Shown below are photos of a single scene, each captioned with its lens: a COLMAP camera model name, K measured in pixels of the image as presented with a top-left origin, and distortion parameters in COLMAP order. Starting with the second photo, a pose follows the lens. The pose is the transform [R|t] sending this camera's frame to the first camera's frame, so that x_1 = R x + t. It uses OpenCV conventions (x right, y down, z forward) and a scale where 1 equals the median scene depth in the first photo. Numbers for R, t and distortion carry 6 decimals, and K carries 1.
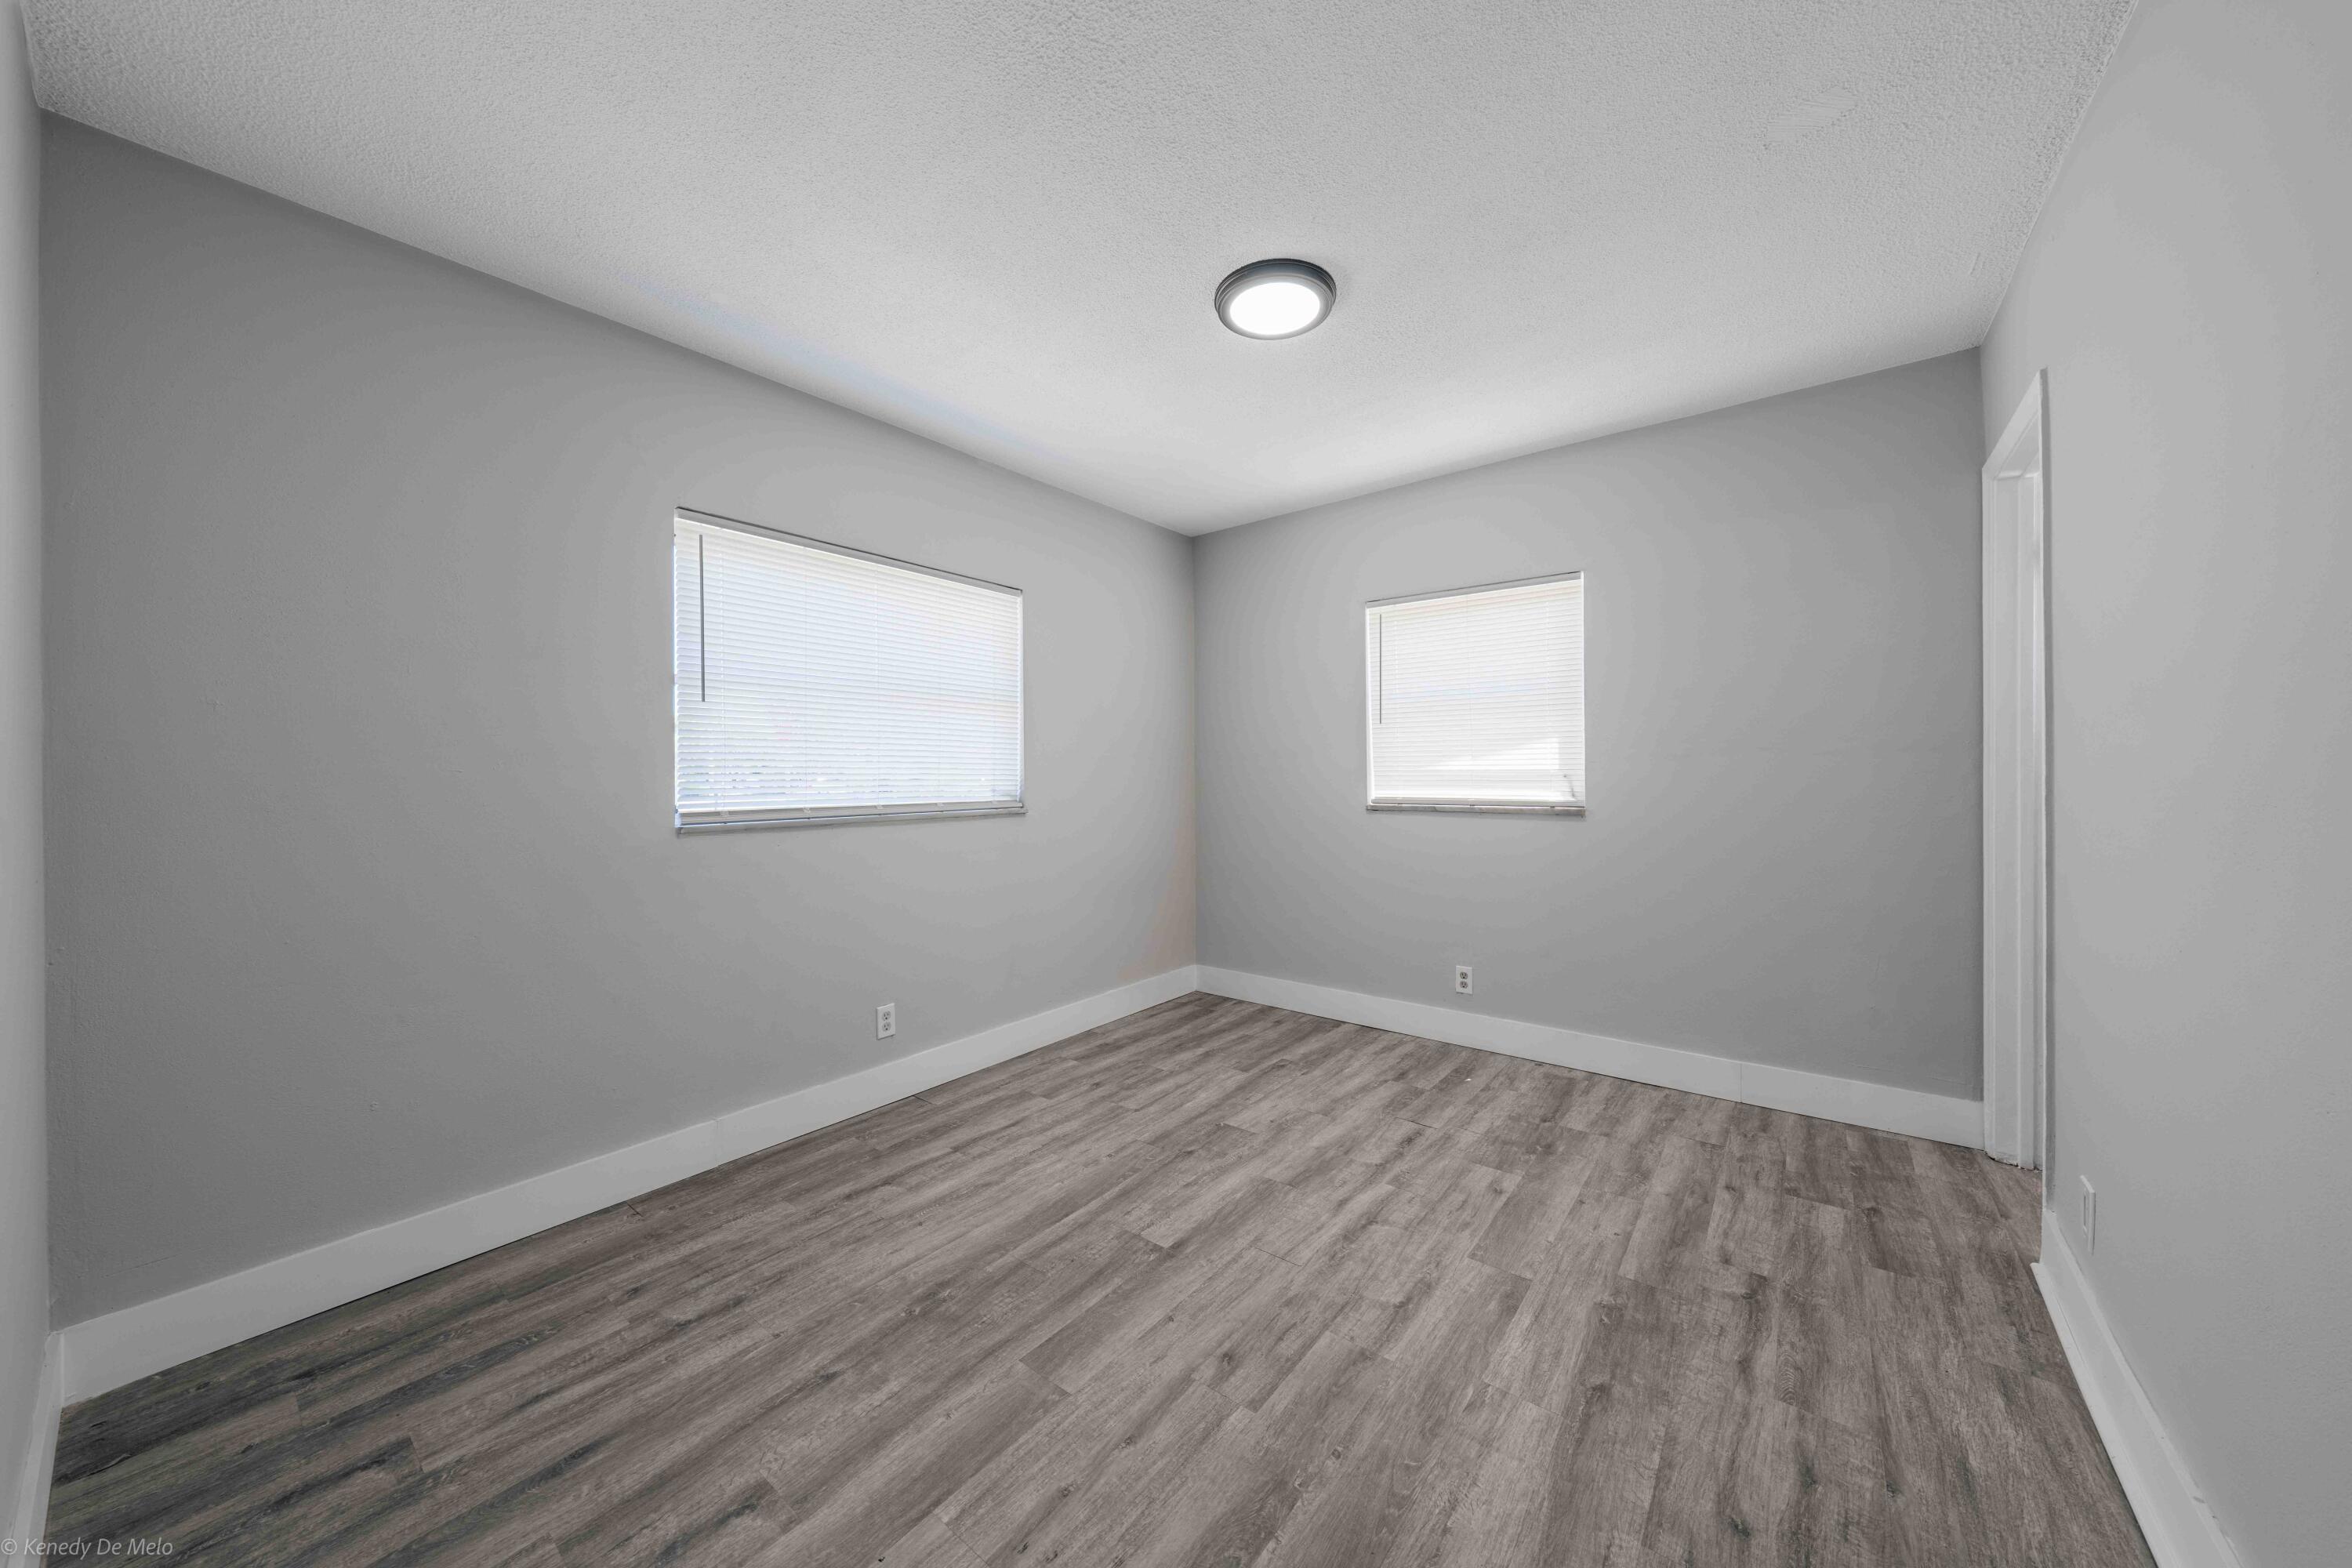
lens RADIAL K [[799.1, 0, 1165.3], [0, 799.1, 776.1], [0, 0, 1]] dist [-0.001895, 0.000027]
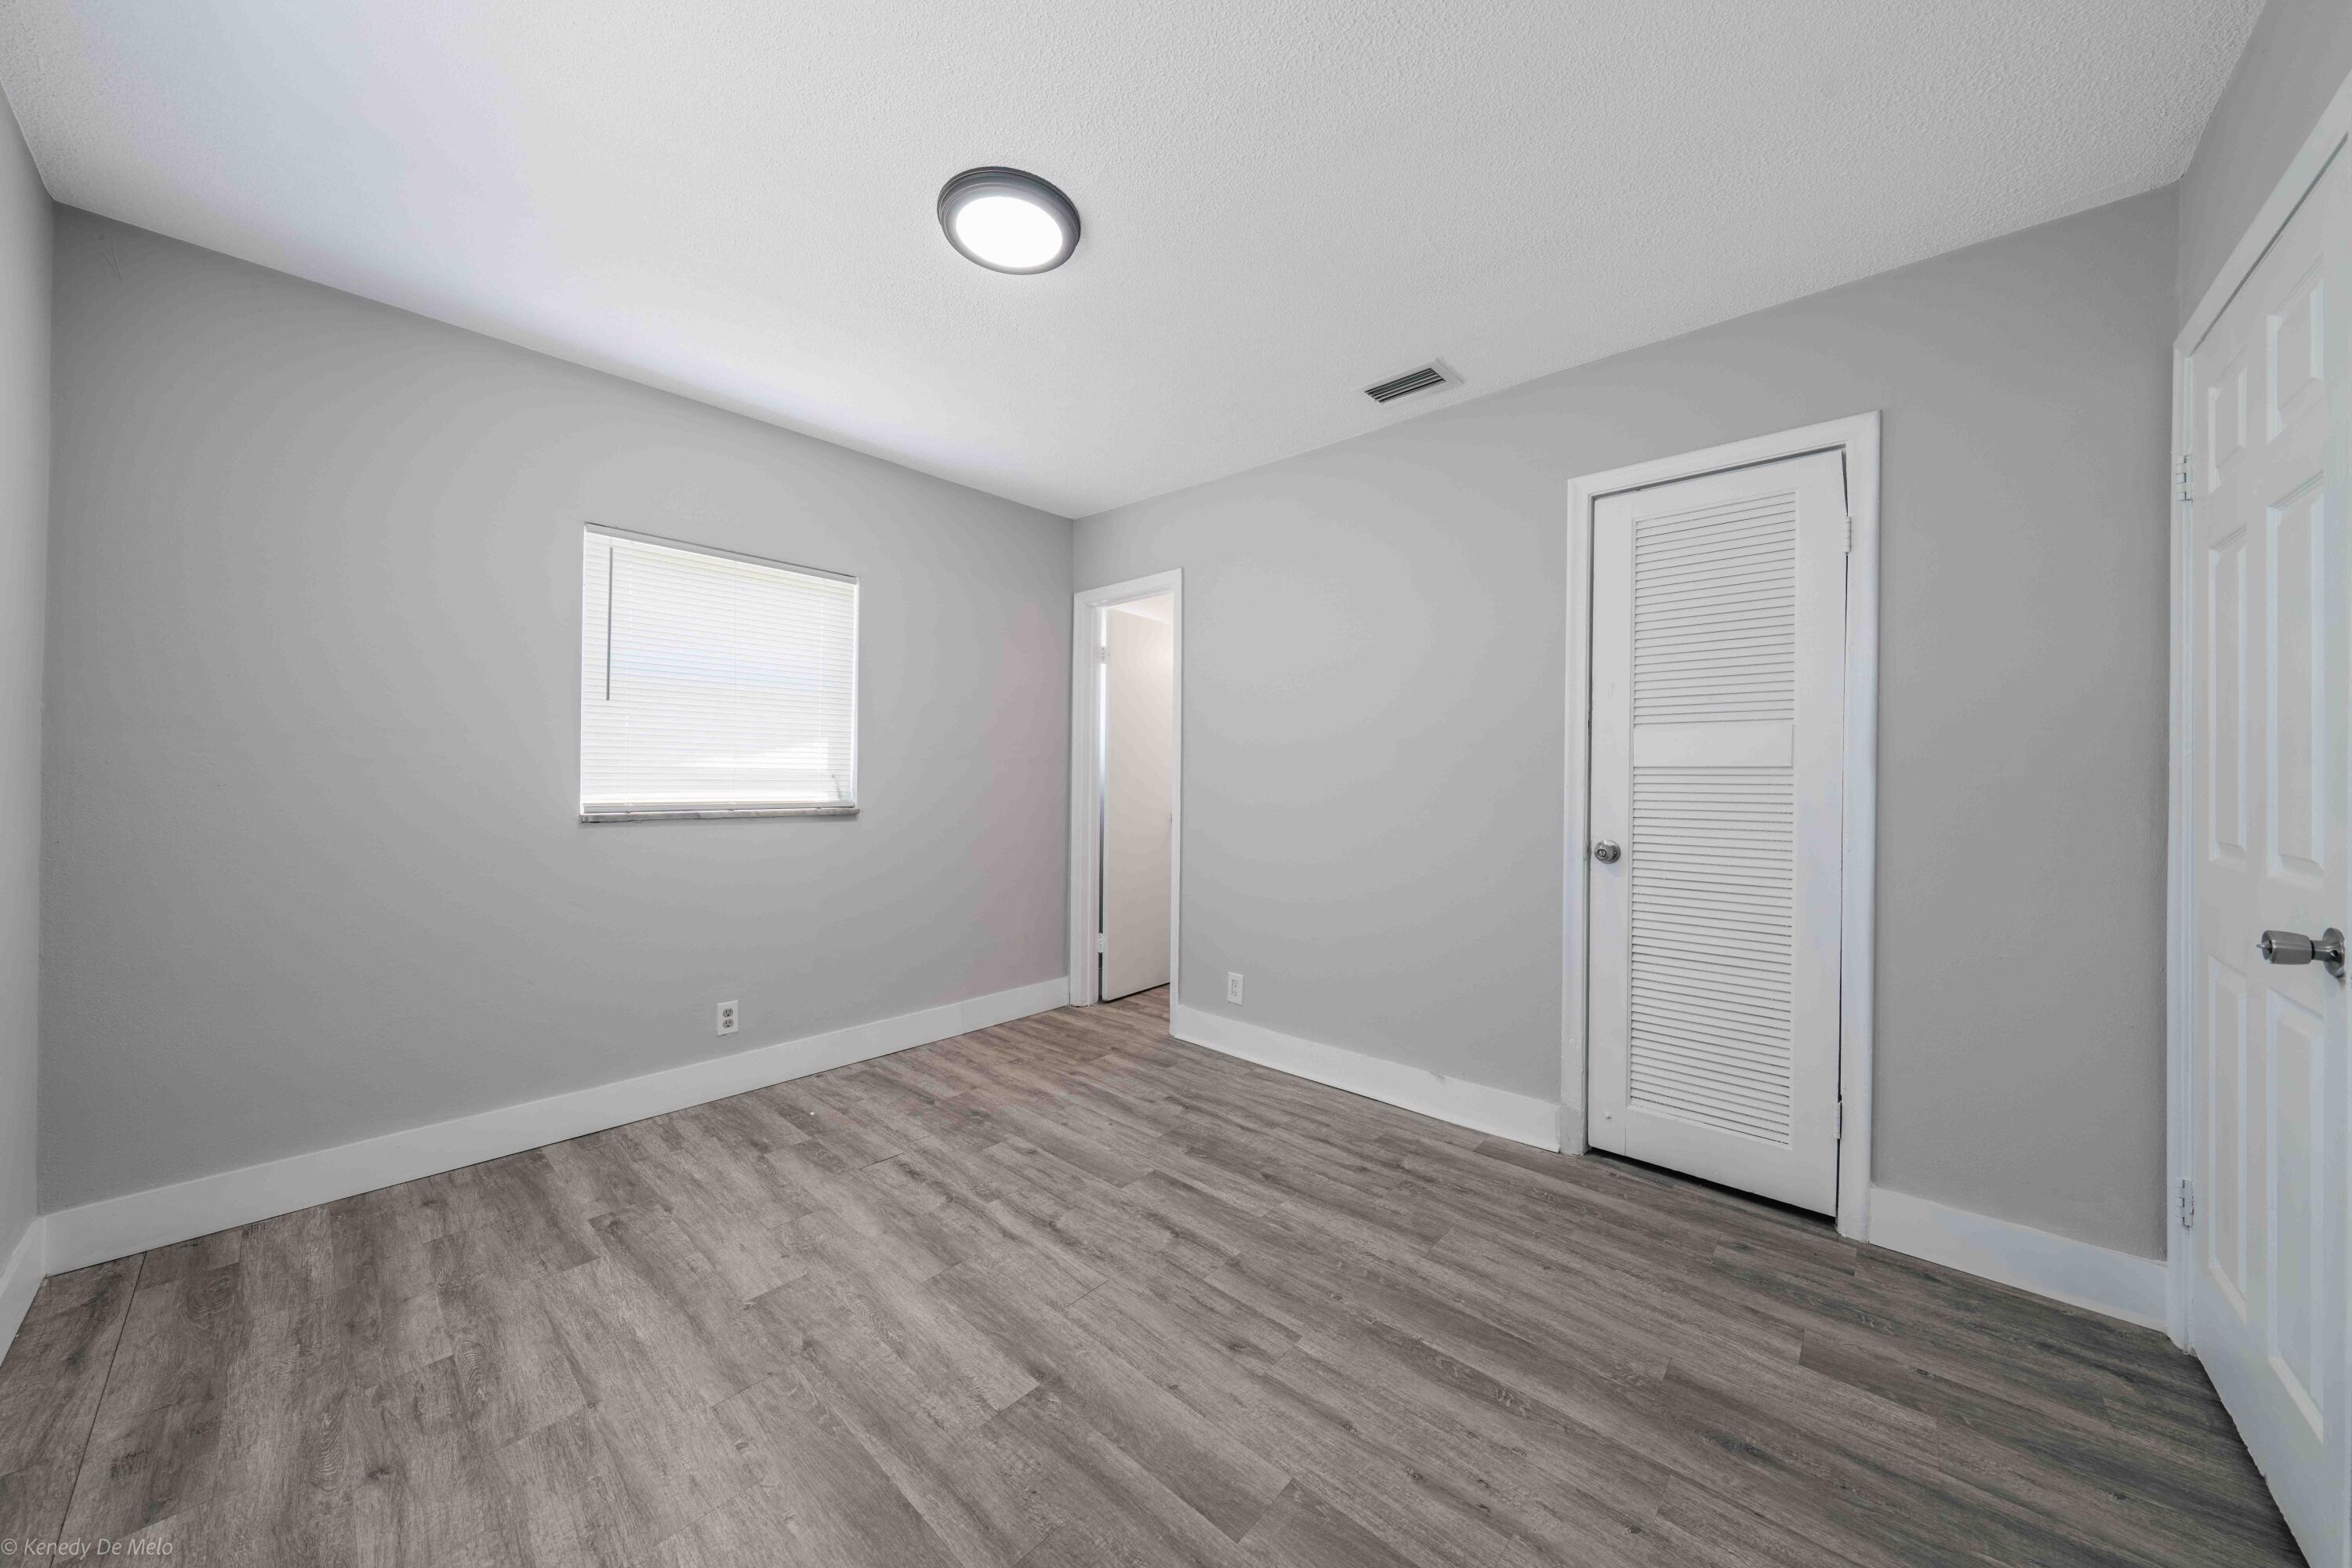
lens RADIAL K [[799.1, 0, 1193.2], [0, 799.1, 781.0], [0, 0, 1]] dist [-0.001895, 0.000027]
pose [[0.052067, 0.001258, 0.998643, -0.601115], [-0.005903, 0.999982, -0.000951, 0.004744], [-0.998626, -0.005845, 0.052074, 0.640559]]
